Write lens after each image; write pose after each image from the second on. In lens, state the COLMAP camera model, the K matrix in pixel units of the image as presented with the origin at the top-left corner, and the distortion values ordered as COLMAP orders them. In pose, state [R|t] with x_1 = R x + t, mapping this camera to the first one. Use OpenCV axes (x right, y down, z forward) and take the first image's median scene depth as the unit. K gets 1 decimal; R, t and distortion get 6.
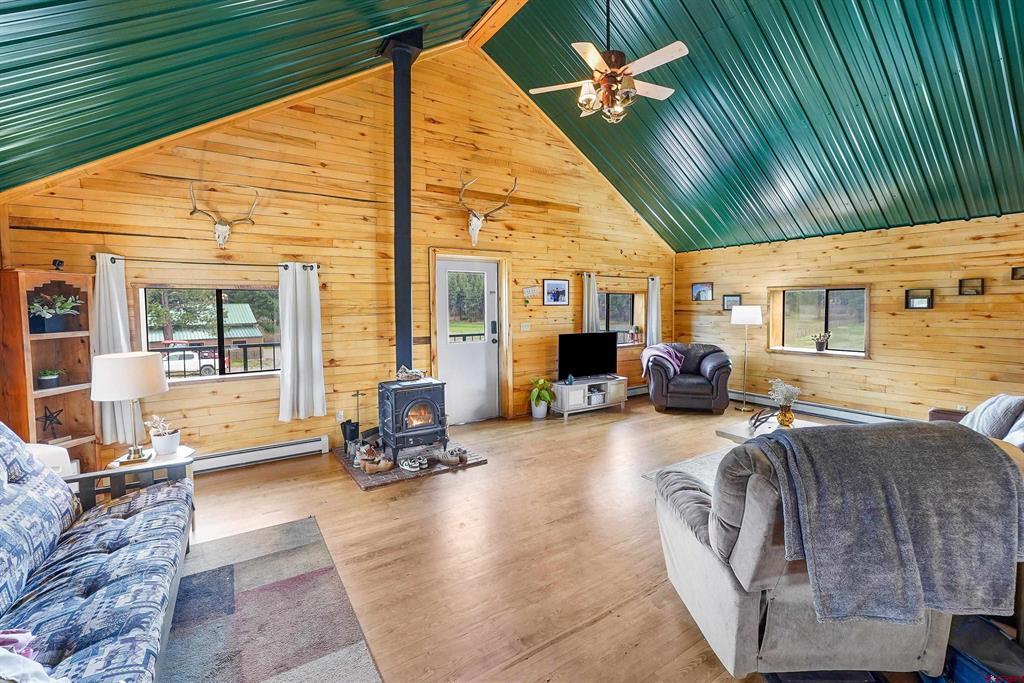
lens RADIAL K [[449.5, 0, 514.4], [0, 449.5, 322.9], [0, 0, 1]] dist [-0.016020, 0.004001]
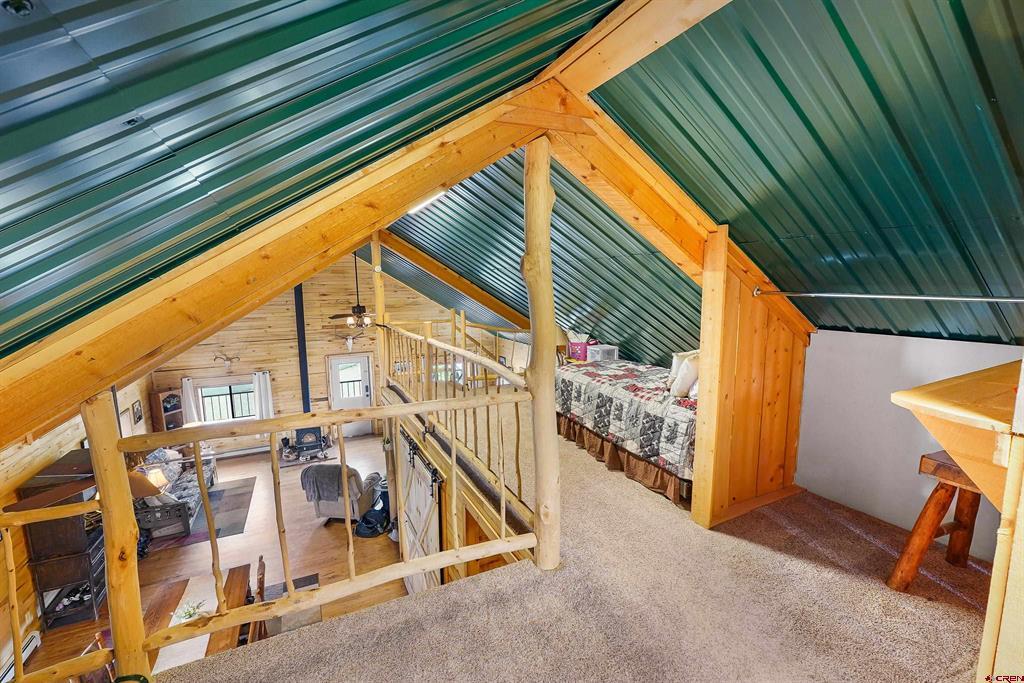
lens RADIAL K [[449.5, 0, 517.0], [0, 449.5, 341.8], [0, 0, 1]] dist [-0.016020, 0.004001]
pose [[0.991003, 0.013185, -0.133187, 1.397785], [0.000175, 0.995007, 0.099803, -0.631638], [0.133838, -0.098928, 0.986053, -1.344700]]
